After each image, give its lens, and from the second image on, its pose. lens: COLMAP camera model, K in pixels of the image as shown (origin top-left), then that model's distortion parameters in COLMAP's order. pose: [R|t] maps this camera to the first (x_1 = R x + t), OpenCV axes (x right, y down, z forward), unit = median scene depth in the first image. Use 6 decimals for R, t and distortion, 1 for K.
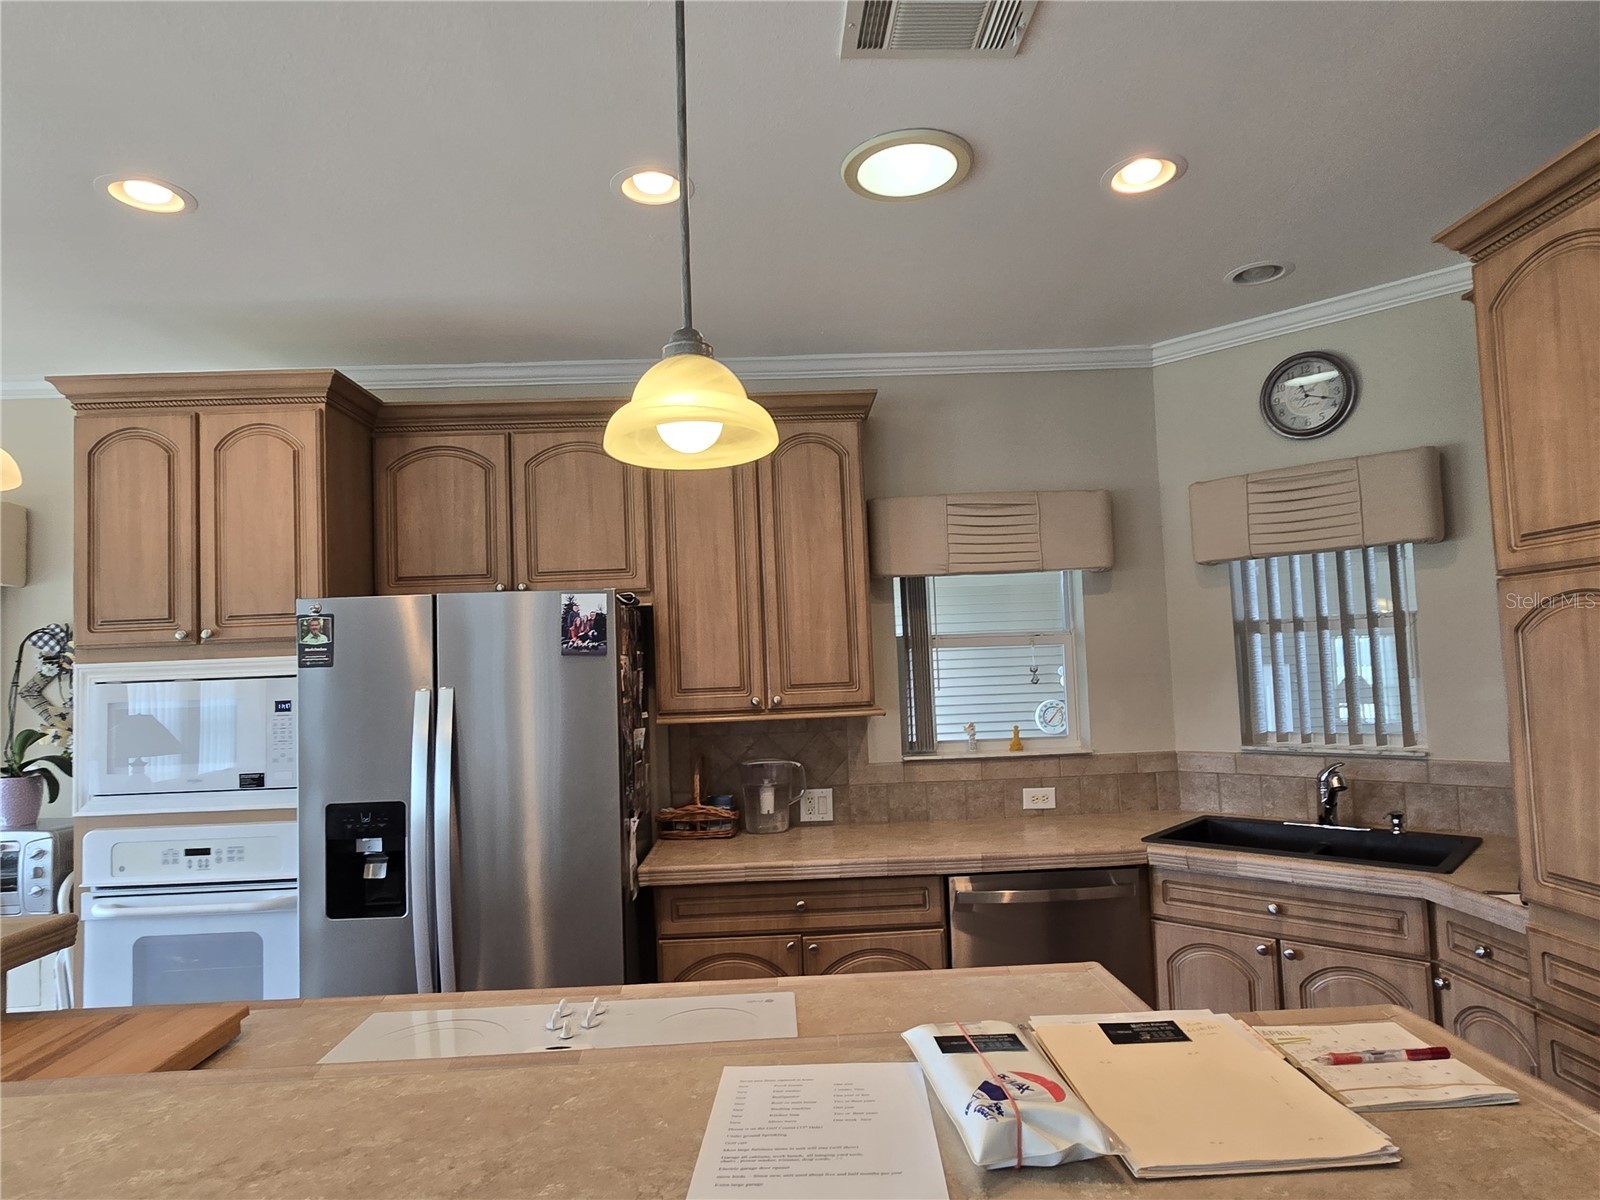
lens RADIAL K [[934.1, 0, 798.2], [0, 934.1, 612.5], [0, 0, 1]] dist [0.001466, -0.001171]
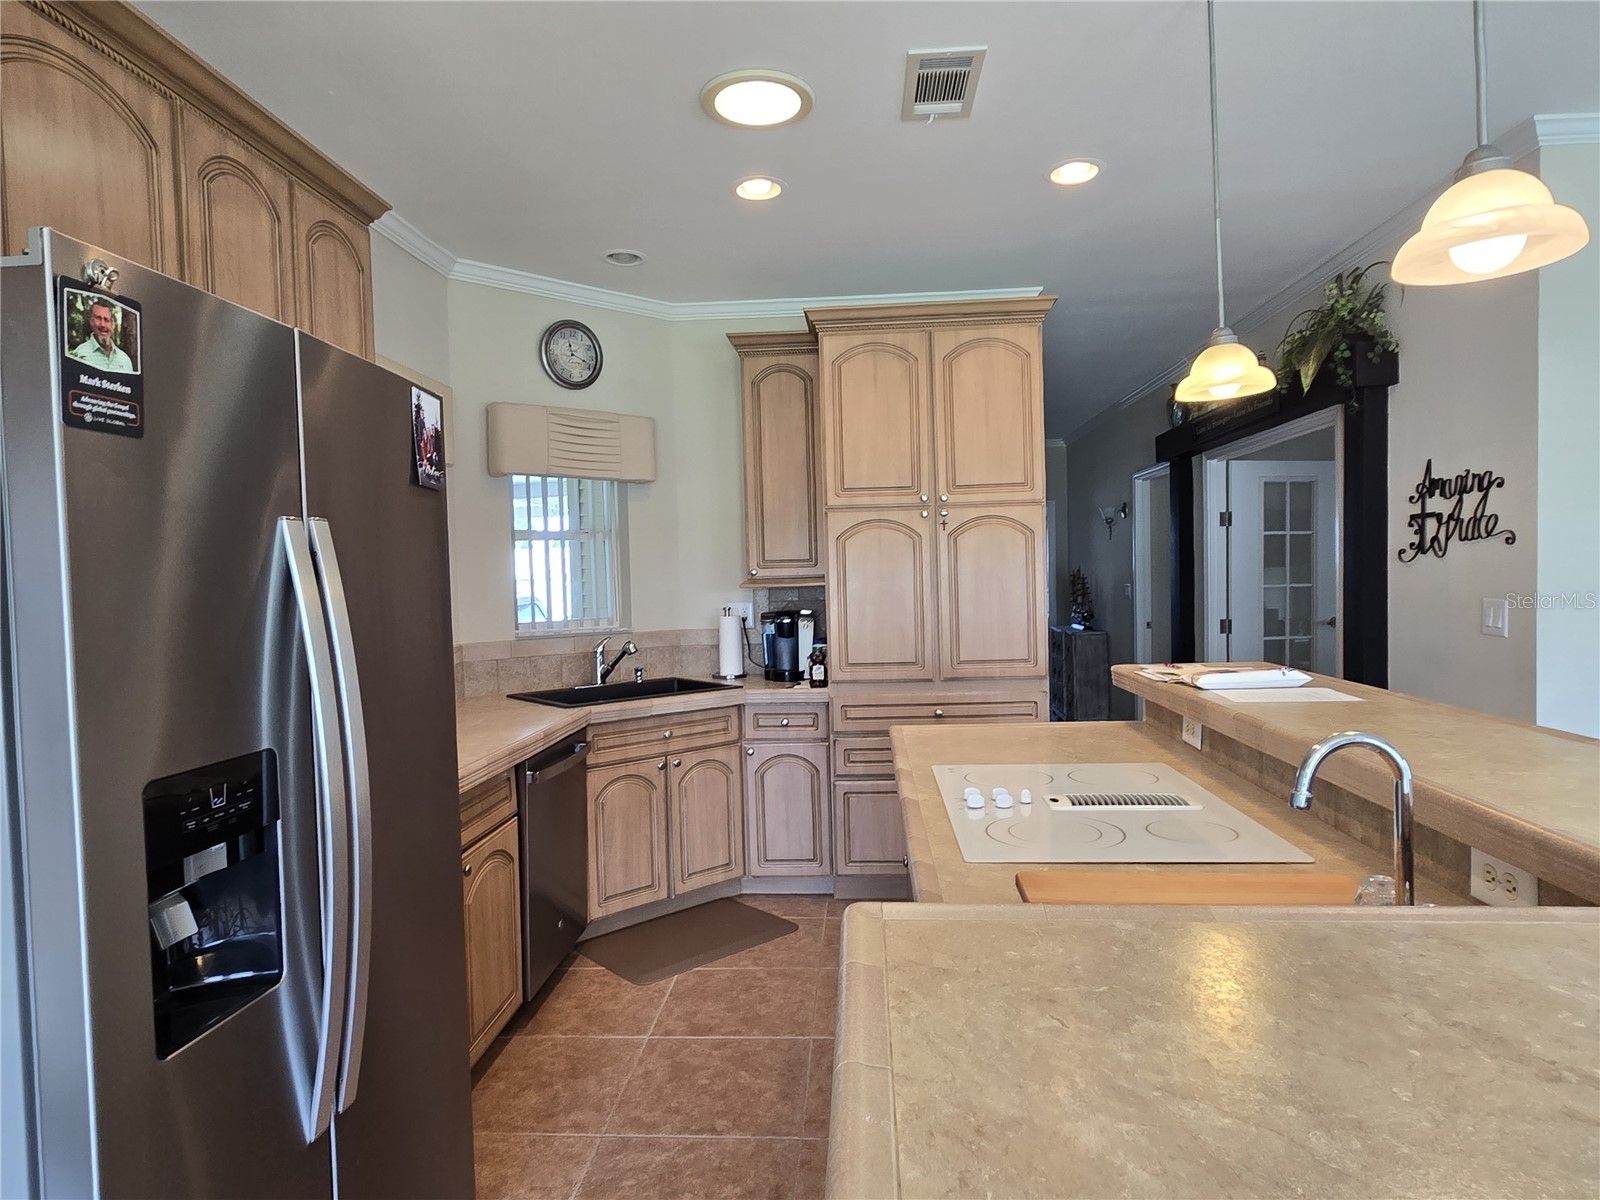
lens RADIAL K [[934.1, 0, 804.0], [0, 934.1, 606.9], [0, 0, 1]] dist [0.001466, -0.001171]
pose [[0.103016, -0.000595, 0.994680, -0.792191], [-0.038574, 0.999245, 0.004593, 0.107041], [-0.993932, -0.038842, 0.102915, 0.624059]]
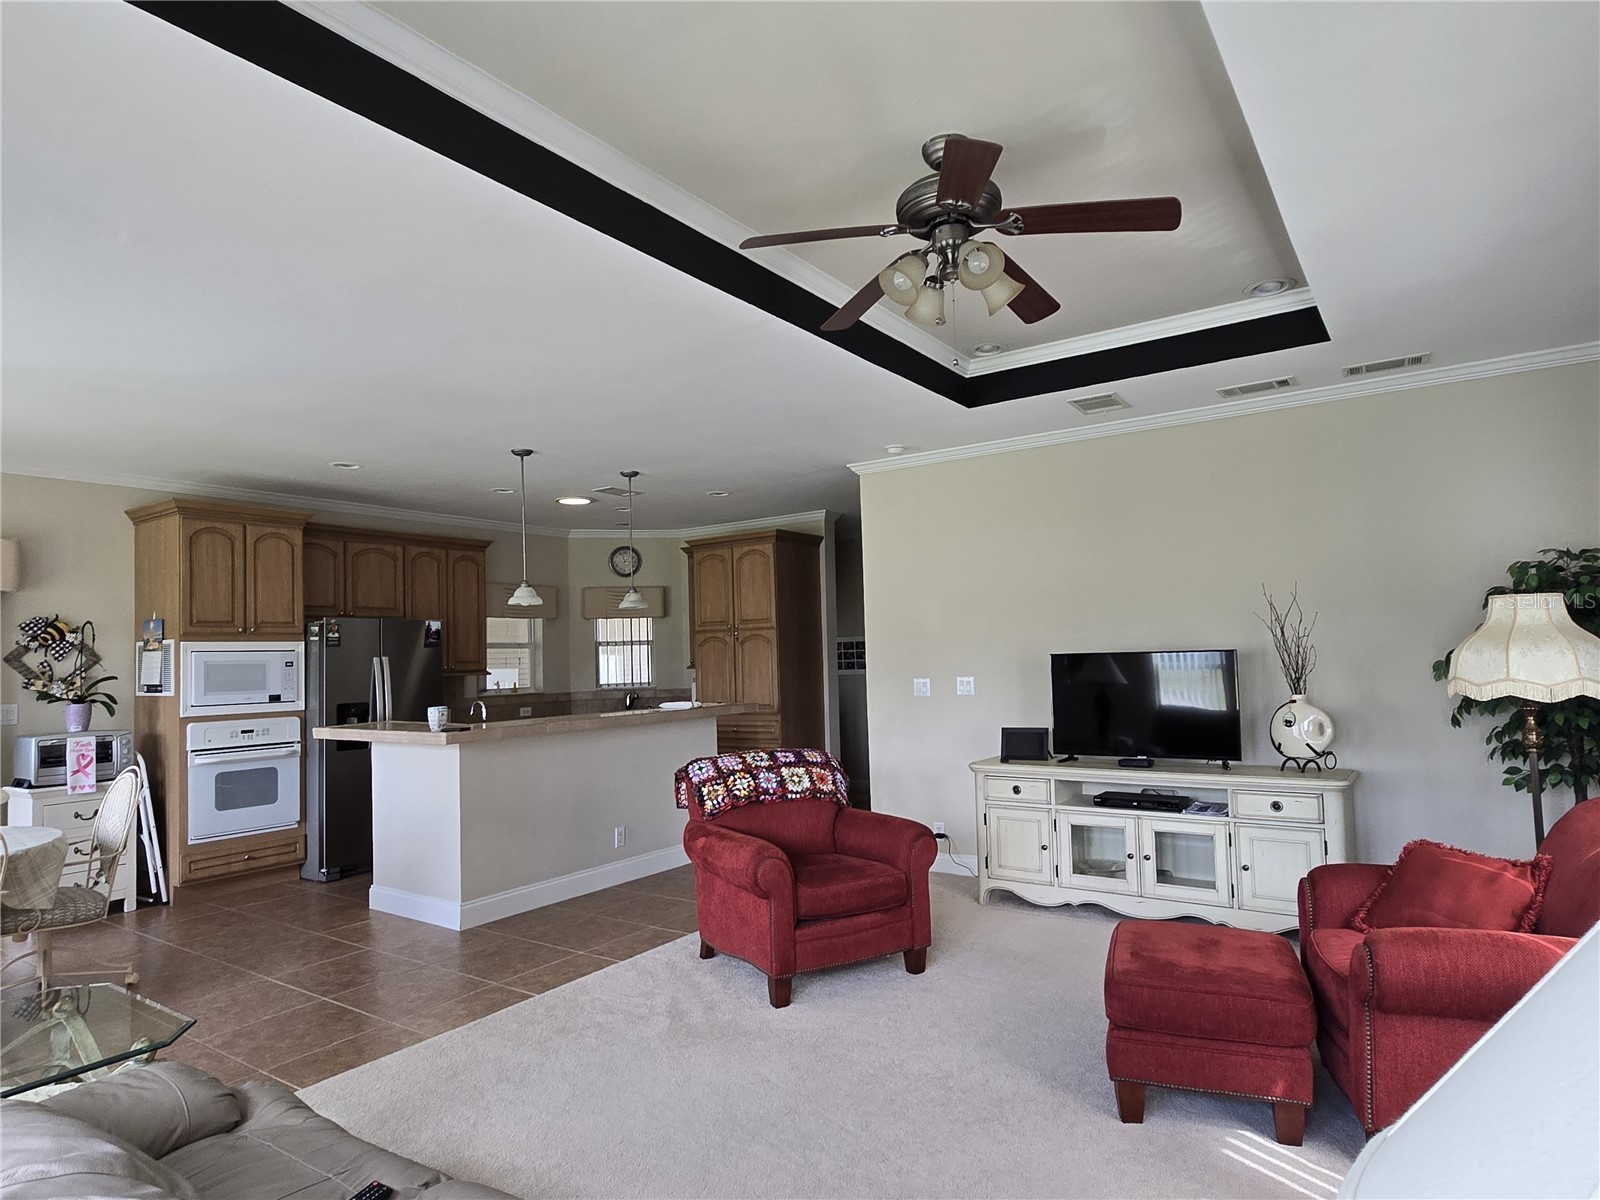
lens RADIAL K [[934.1, 0, 806.2], [0, 934.1, 611.2], [0, 0, 1]] dist [0.001466, -0.001171]
pose [[0.595419, 0.061228, 0.801079, -1.570995], [-0.041723, 0.998103, -0.045275, 0.023868], [-0.802331, -0.006466, 0.596844, -1.270092]]
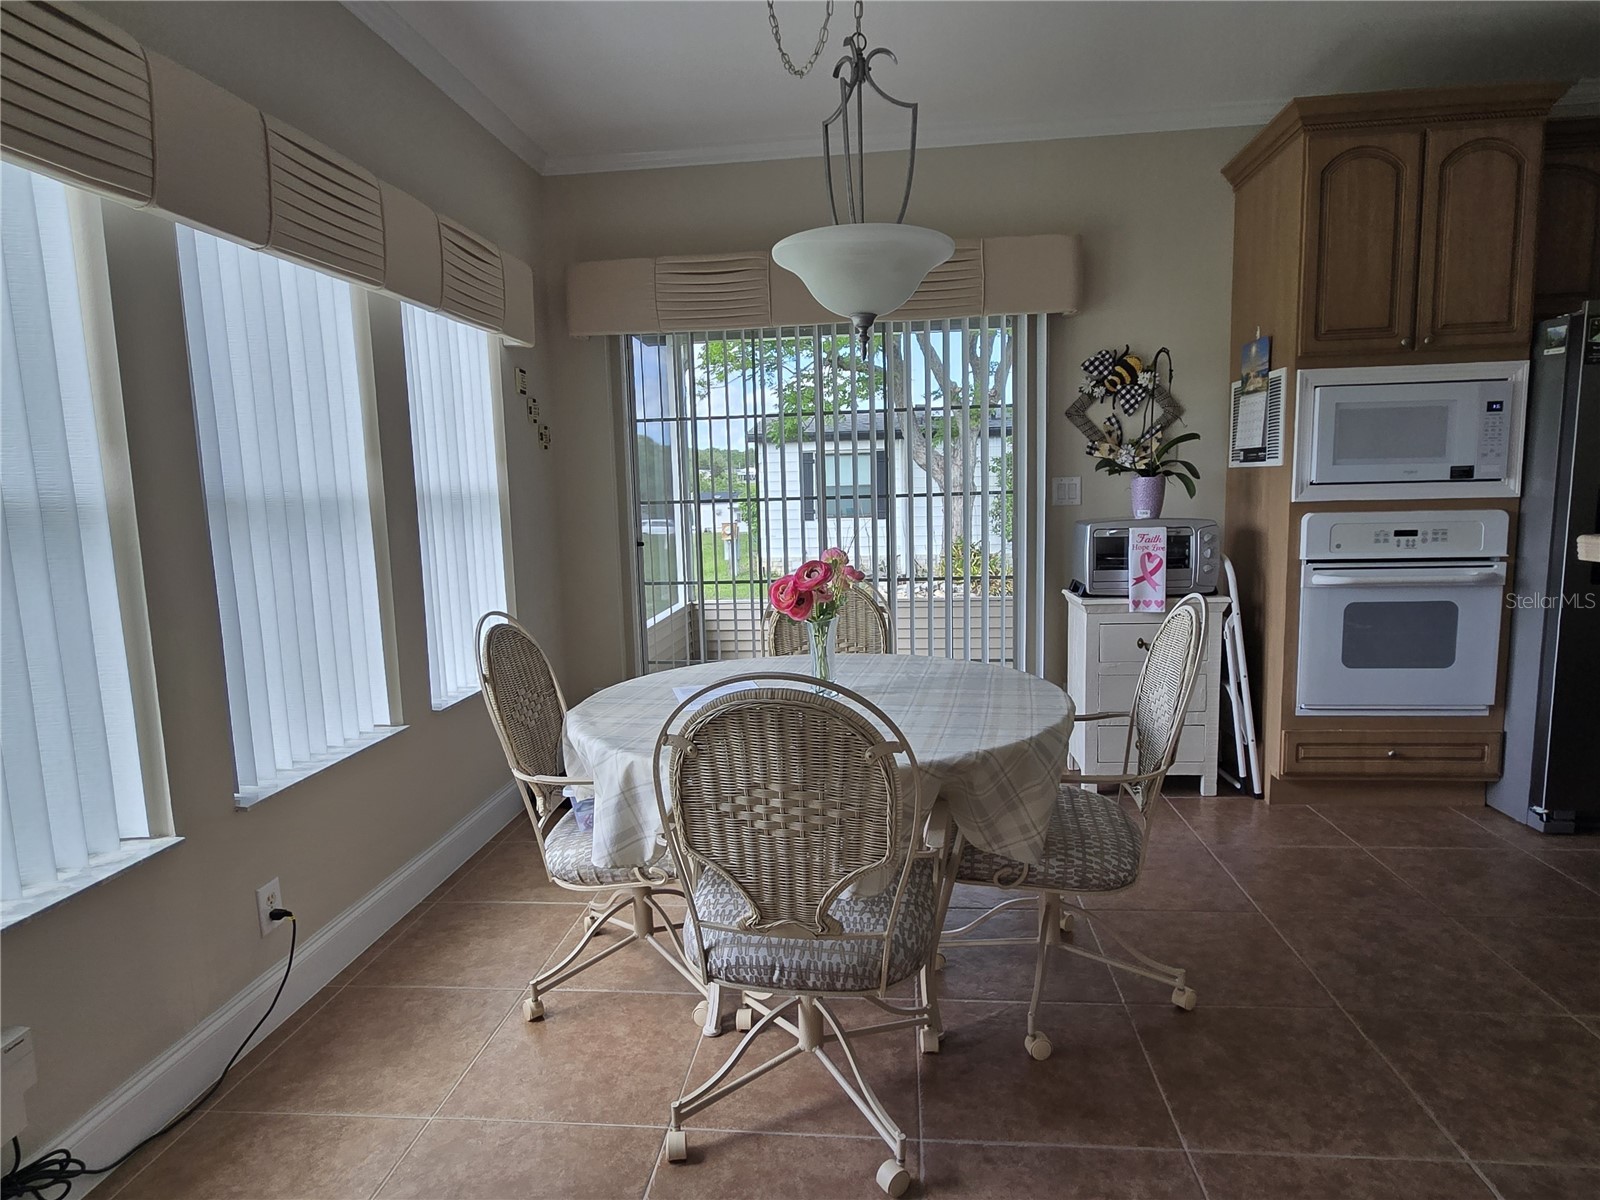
lens RADIAL K [[934.1, 0, 796.7], [0, 934.1, 612.5], [0, 0, 1]] dist [0.001466, -0.001171]
pose [[0.990076, 0.030107, -0.137271, -1.202516], [-0.002342, 0.980182, 0.198083, 0.120250], [0.140514, -0.195796, 0.970525, -0.256194]]
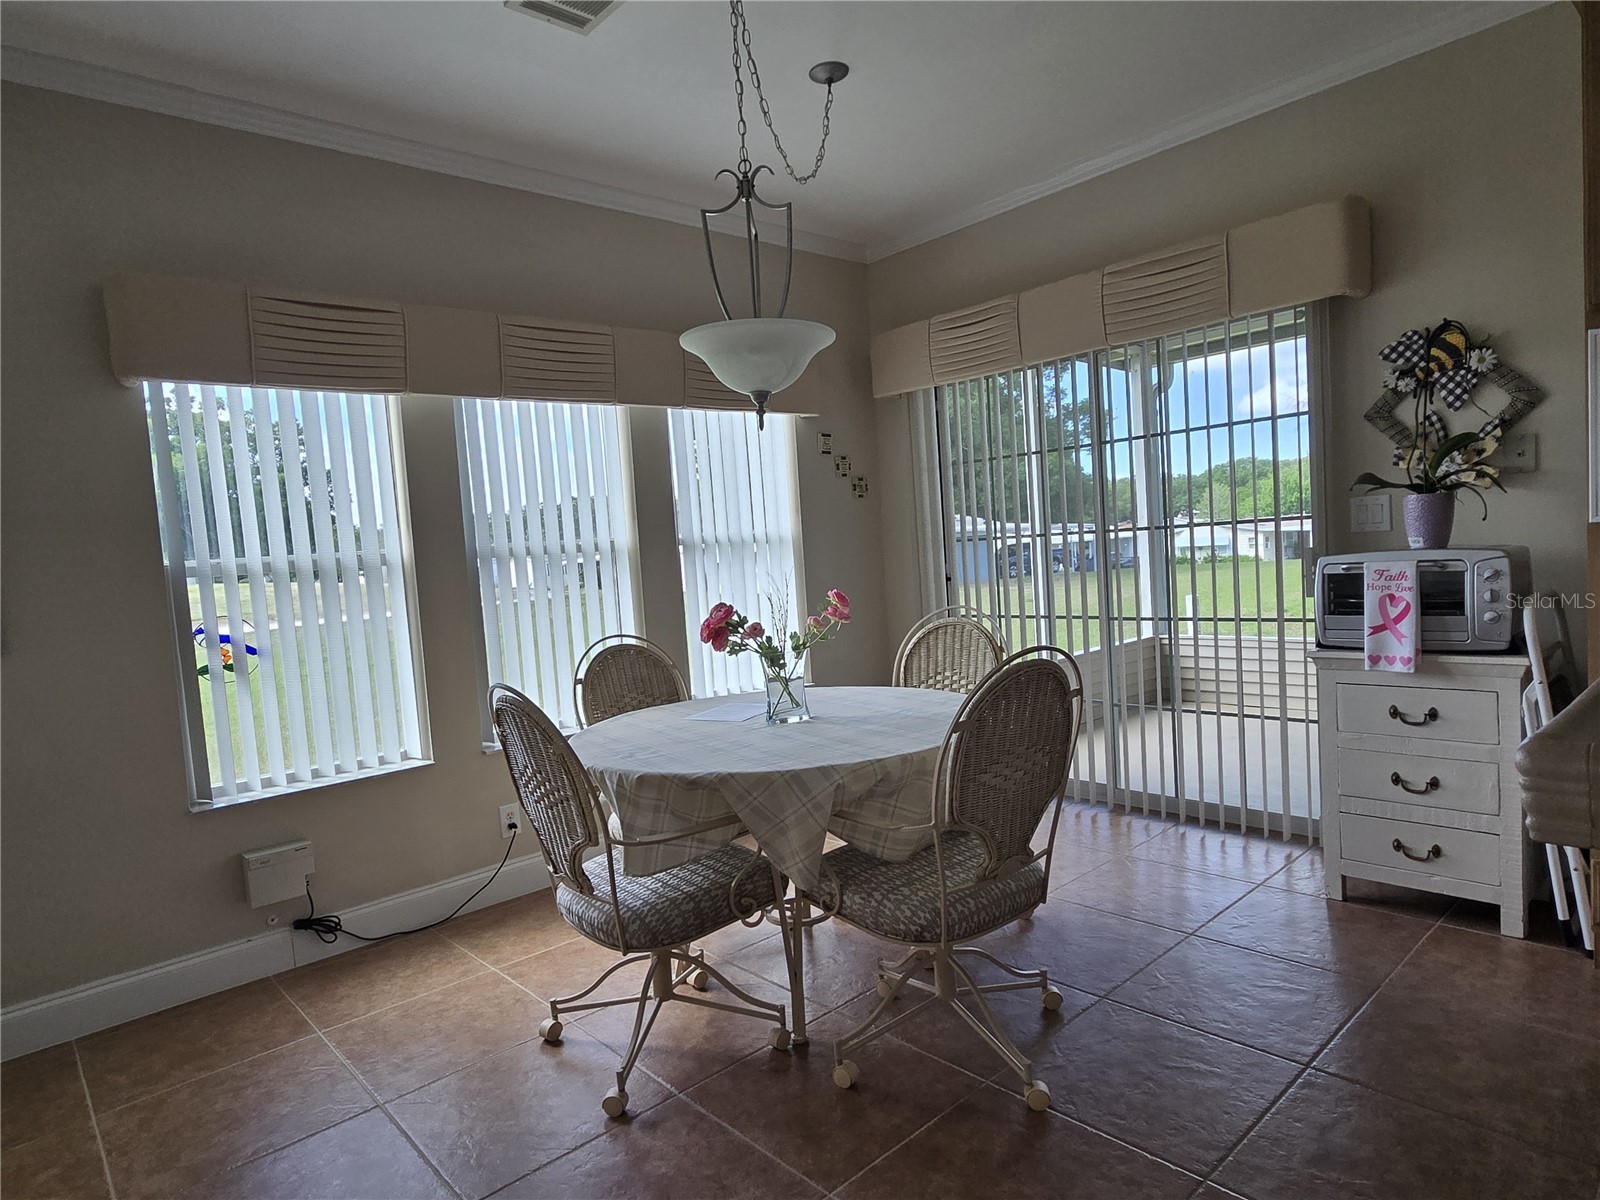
lens RADIAL K [[934.1, 0, 790.2], [0, 934.1, 611.5], [0, 0, 1]] dist [0.001466, -0.001171]
pose [[0.643395, 0.048990, -0.763965, -0.587553], [0.088718, 0.986455, 0.137973, 0.119158], [0.760376, -0.156549, 0.630334, -0.042413]]
